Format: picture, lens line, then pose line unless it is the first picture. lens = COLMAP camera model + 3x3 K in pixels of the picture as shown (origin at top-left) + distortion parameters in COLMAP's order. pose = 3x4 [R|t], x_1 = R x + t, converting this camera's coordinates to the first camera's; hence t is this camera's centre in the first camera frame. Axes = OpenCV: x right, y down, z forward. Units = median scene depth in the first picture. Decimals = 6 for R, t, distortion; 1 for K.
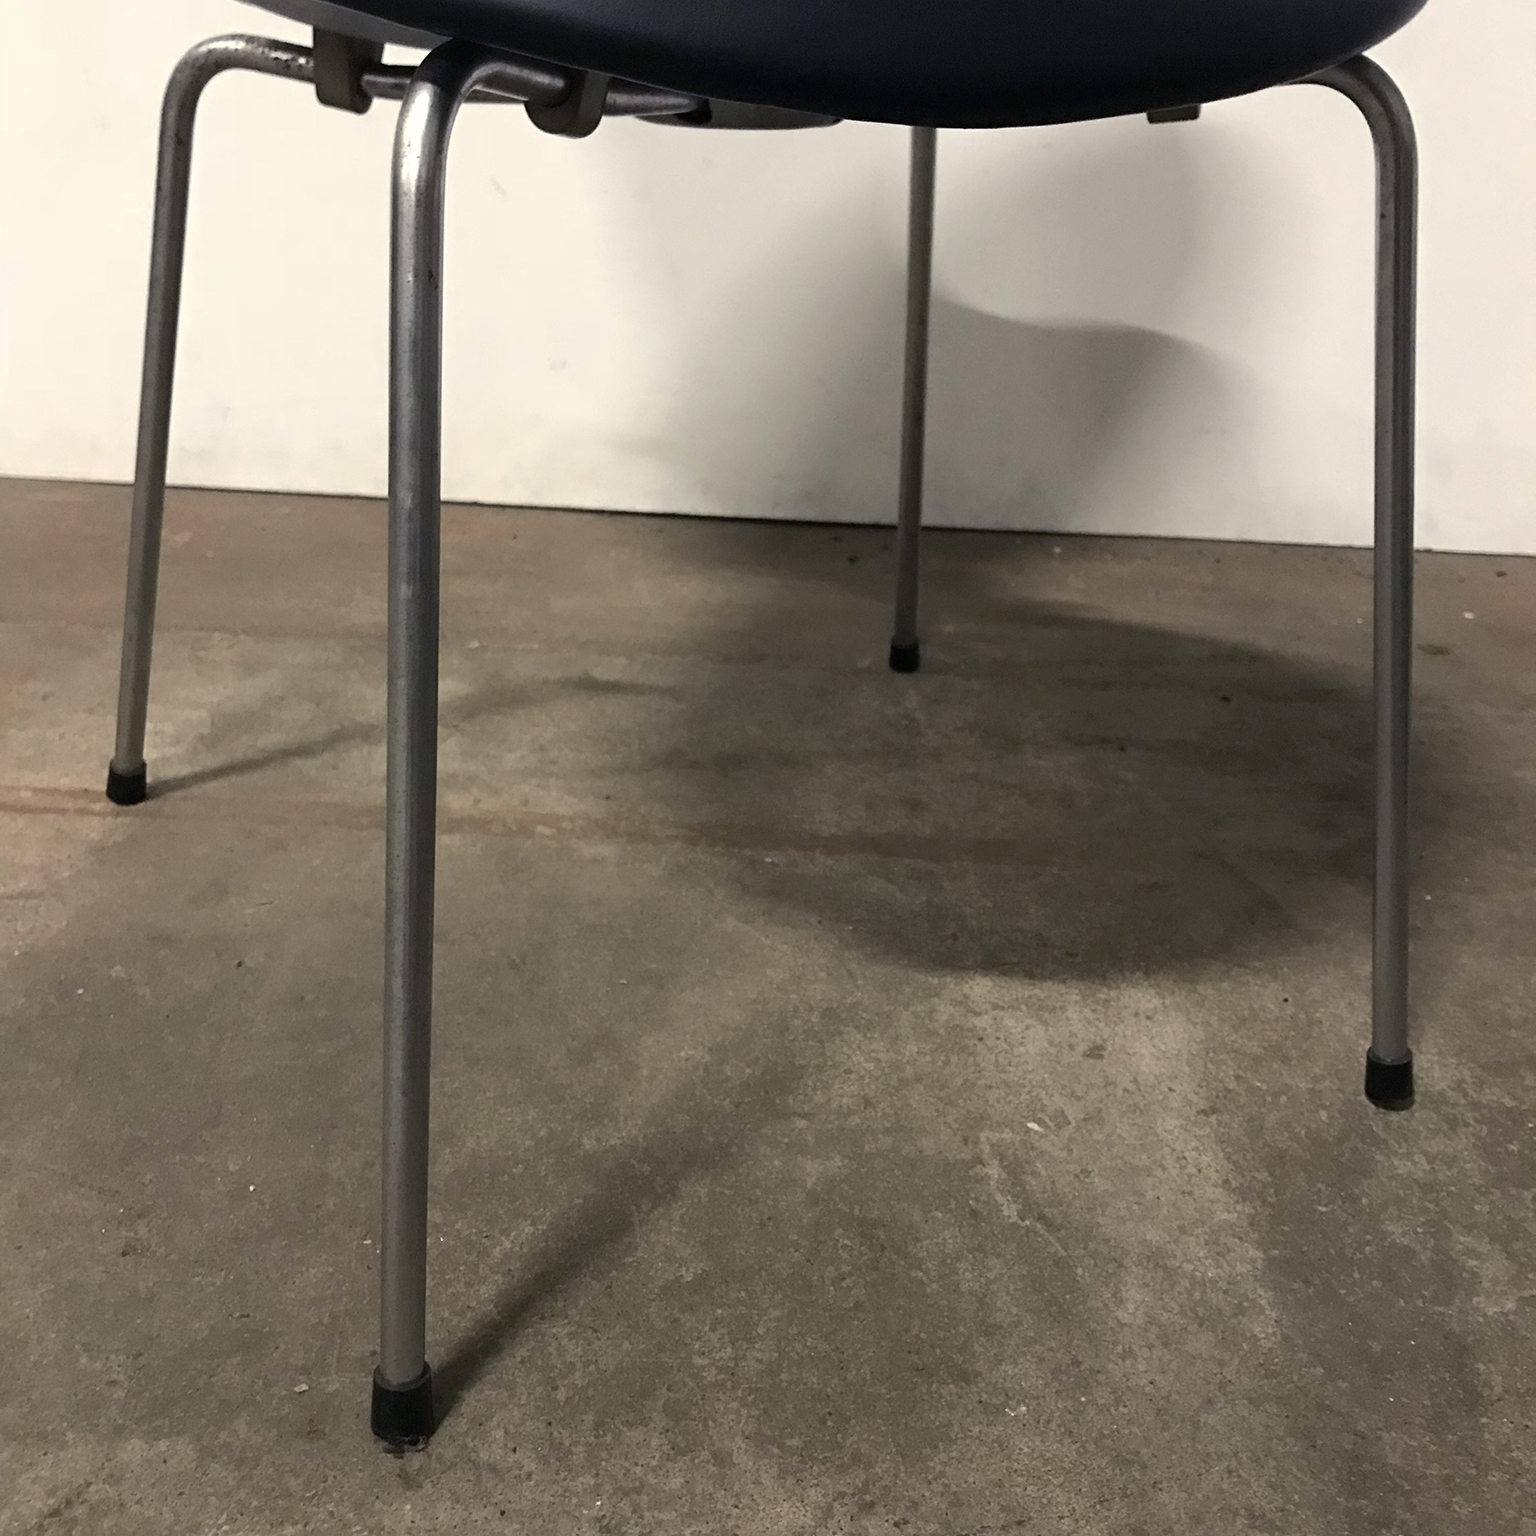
lens RADIAL K [[1672.8, 0, 767.7], [0, 1672.8, 767.4], [0, 0, 1]] dist [0.078785, -0.214850]
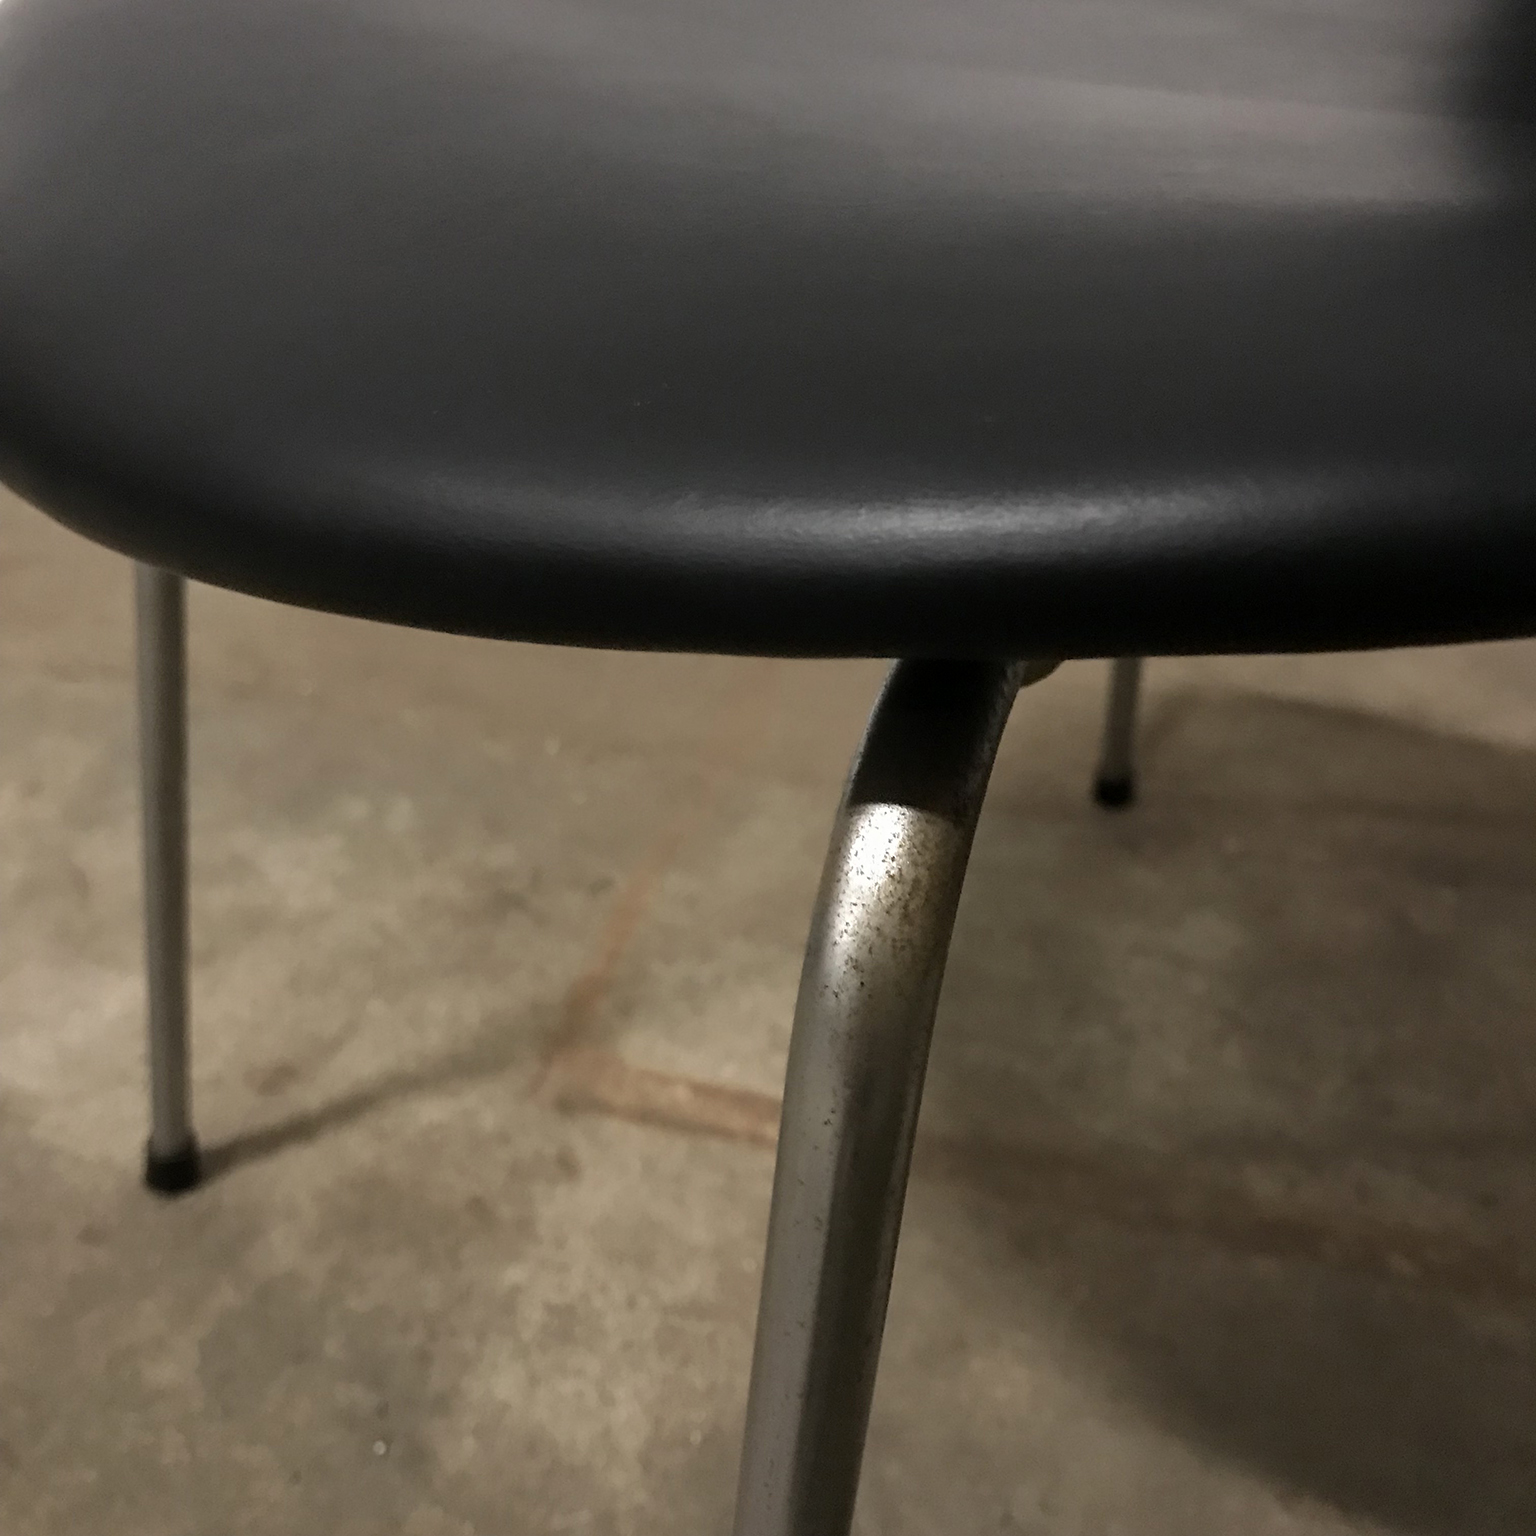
lens RADIAL K [[1689.7, 0, 769.9], [0, 1689.7, 765.7], [0, 0, 1]] dist [0.108508, -0.343422]
pose [[0.962660, 0.100736, -0.251274, -0.287857], [-0.067887, 0.988359, 0.136152, -0.299663], [0.262064, -0.114010, 0.958292, 0.380922]]
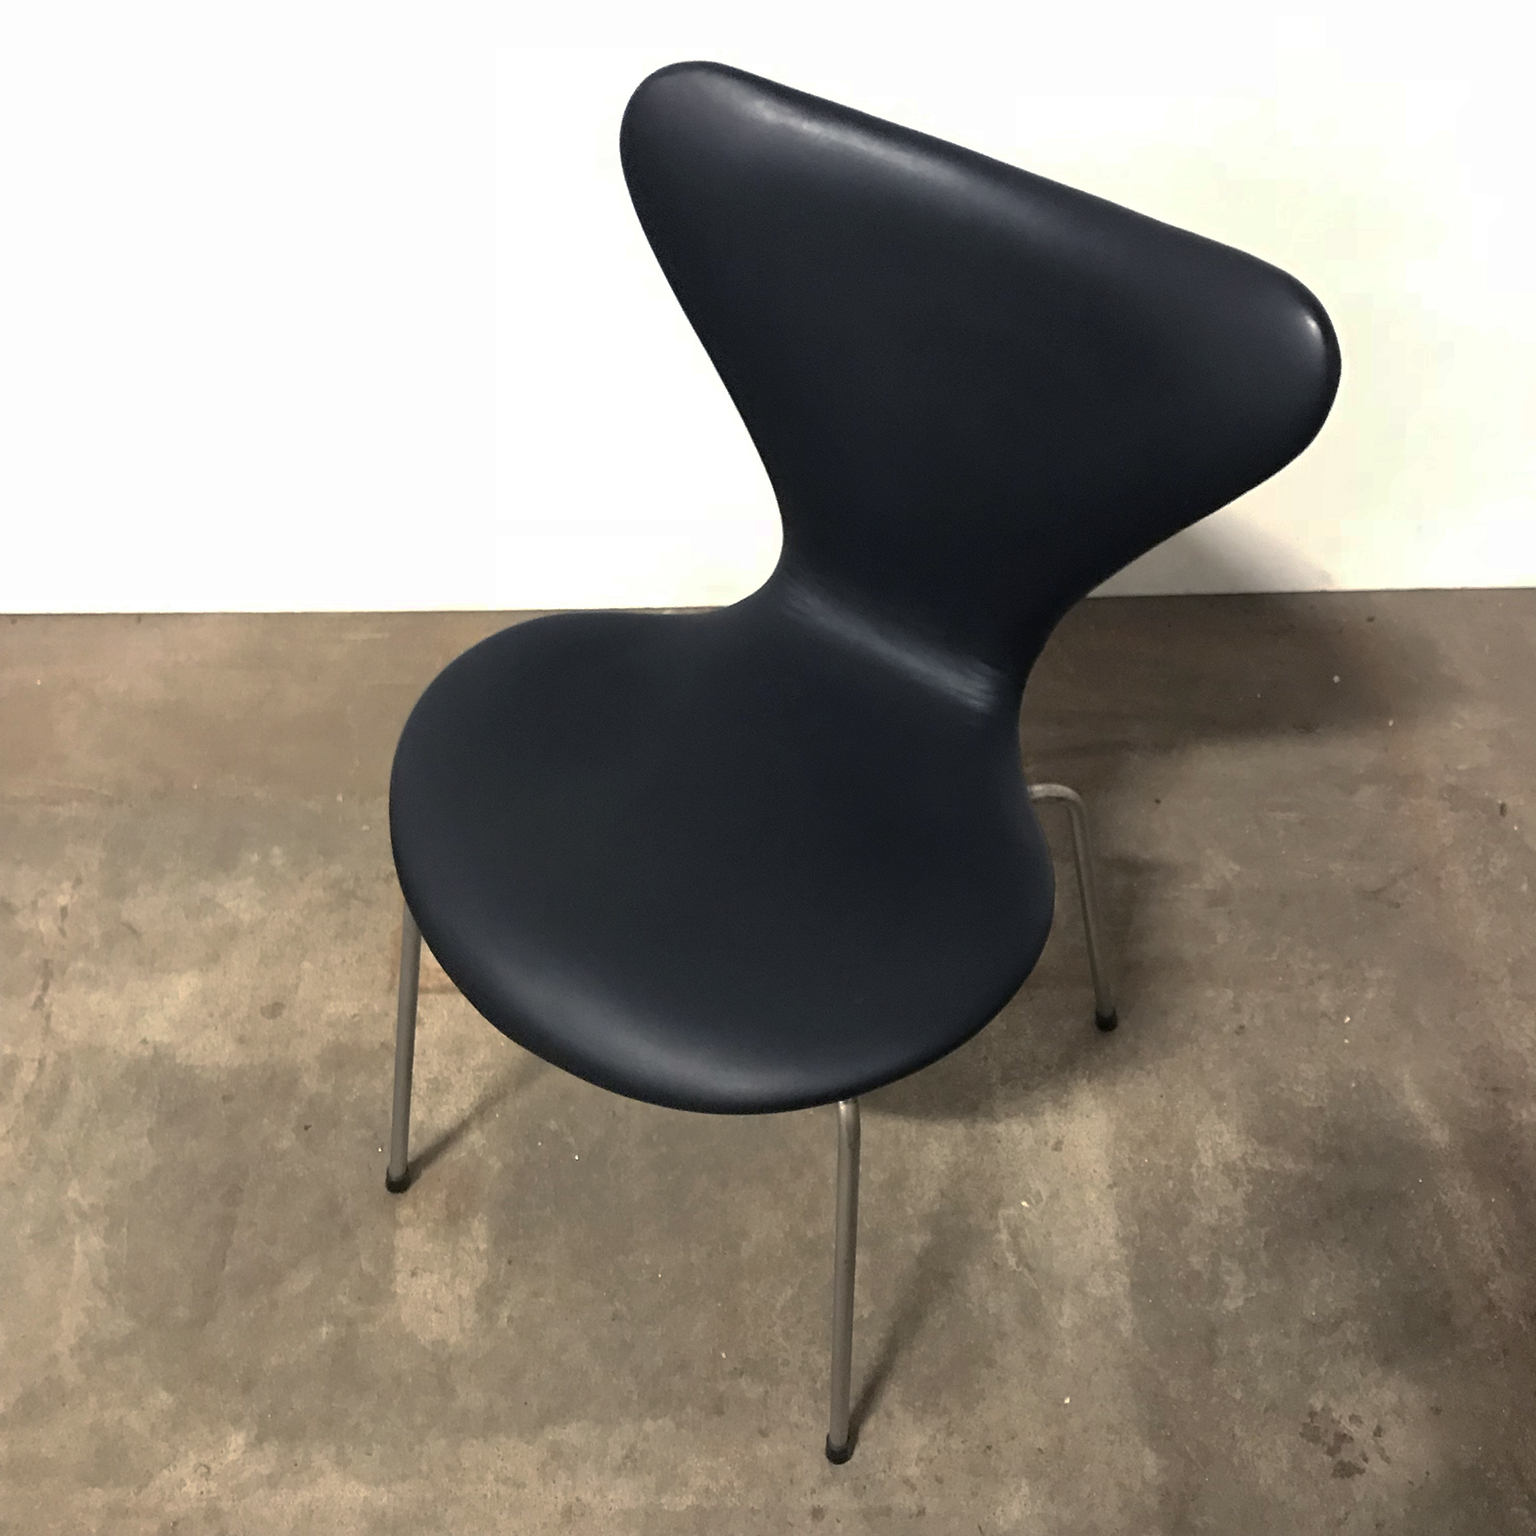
lens RADIAL K [[1673.7, 0, 769.4], [0, 1673.7, 766.4], [0, 0, 1]] dist [0.006503, 0.012190]
pose [[0.998361, -0.048081, -0.031037, -0.062200], [0.056492, 0.914731, 0.400094, -1.100041], [0.009153, -0.401192, 0.915948, -0.646916]]
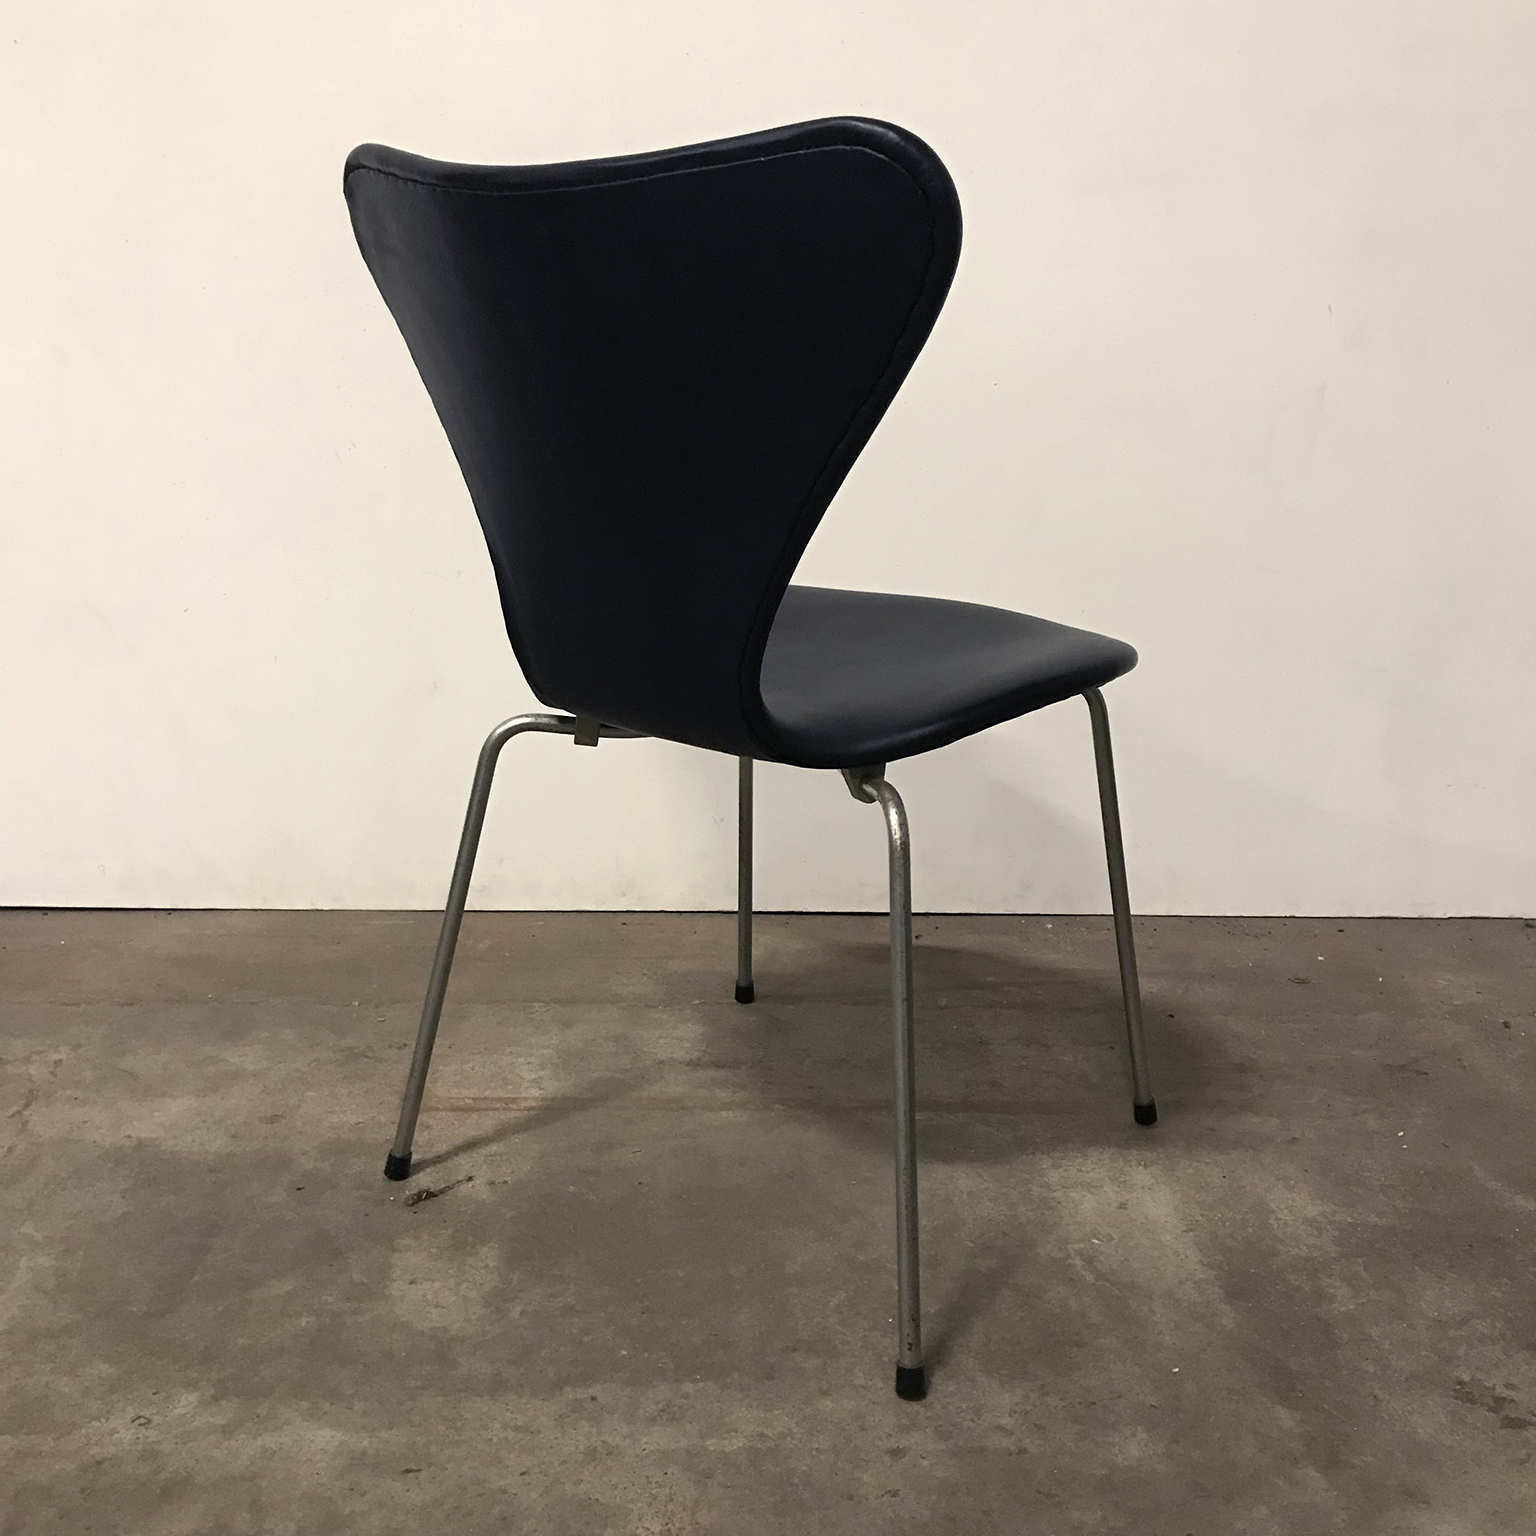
lens RADIAL K [[1673.6, 0, 774.6], [0, 1673.6, 771.1], [0, 0, 1]] dist [-0.007718, 0.049093]
pose [[0.998045, -0.038671, 0.049104, -0.263400], [0.048641, 0.973916, -0.221634, 0.101488], [-0.039252, 0.223589, 0.973893, -0.888889]]
